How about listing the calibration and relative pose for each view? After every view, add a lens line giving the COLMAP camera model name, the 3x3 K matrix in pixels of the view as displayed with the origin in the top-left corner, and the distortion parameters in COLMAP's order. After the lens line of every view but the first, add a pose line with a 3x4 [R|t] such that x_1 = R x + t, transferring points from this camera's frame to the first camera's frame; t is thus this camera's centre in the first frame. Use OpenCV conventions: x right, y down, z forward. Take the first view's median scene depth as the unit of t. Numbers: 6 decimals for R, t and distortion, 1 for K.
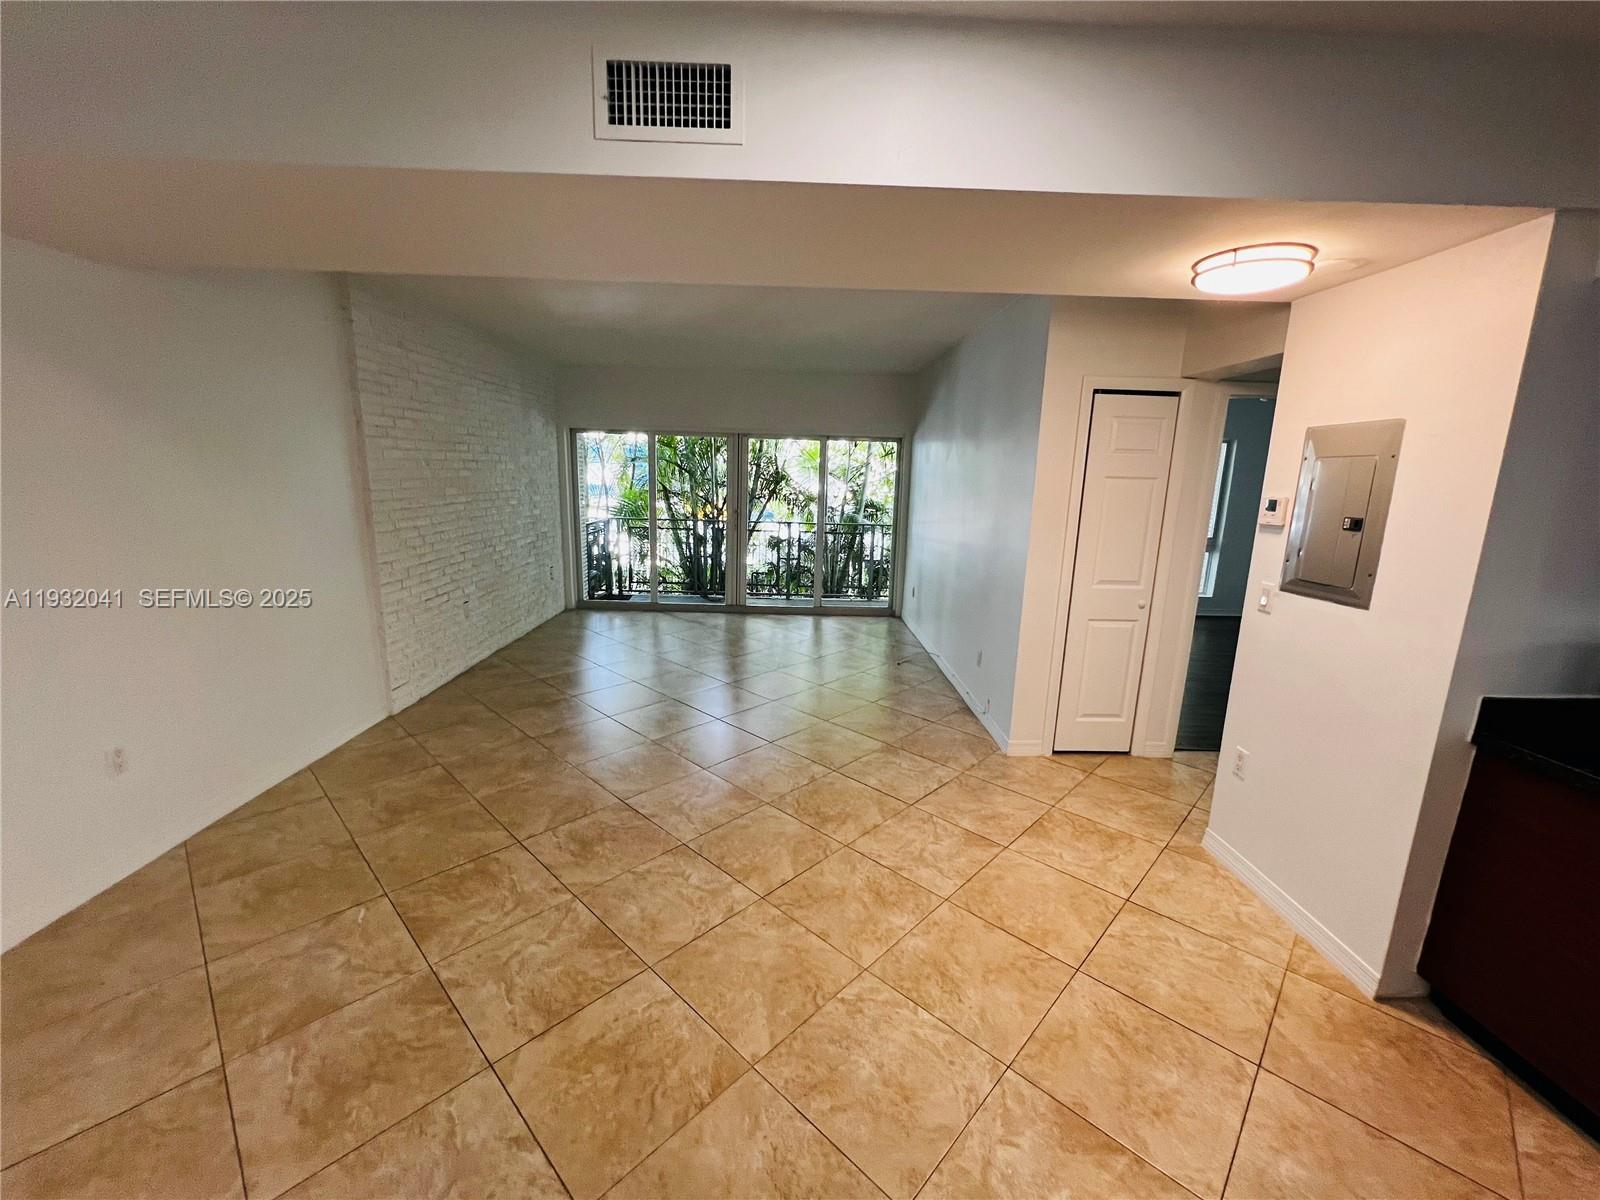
lens RADIAL K [[638.7, 0, 796.5], [0, 638.7, 600.8], [0, 0, 1]] dist [-0.001103, 0.000682]
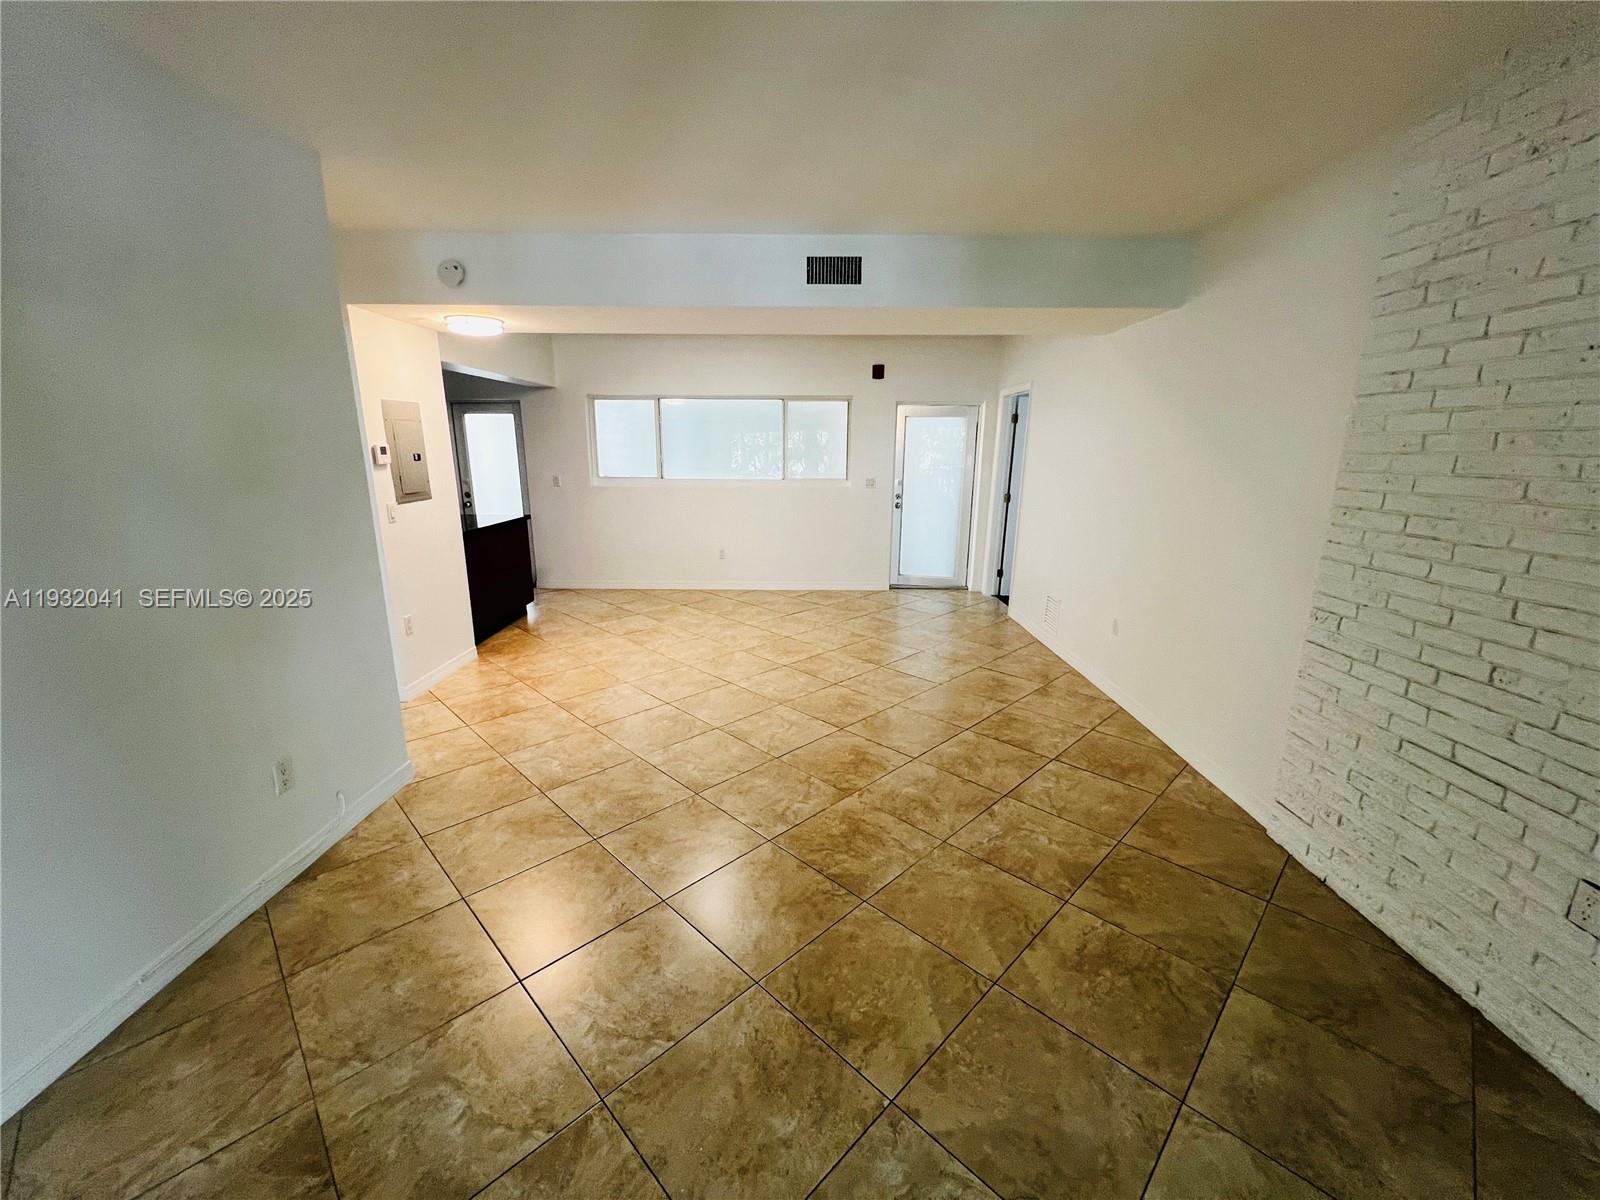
lens RADIAL K [[638.7, 0, 797.1], [0, 638.7, 600.9], [0, 0, 1]] dist [-0.001103, 0.000682]
pose [[-0.999185, -0.036165, 0.017924, -0.195001], [-0.025068, 0.904051, 0.426688, -0.372844], [-0.031635, 0.425891, -0.904221, 1.871155]]
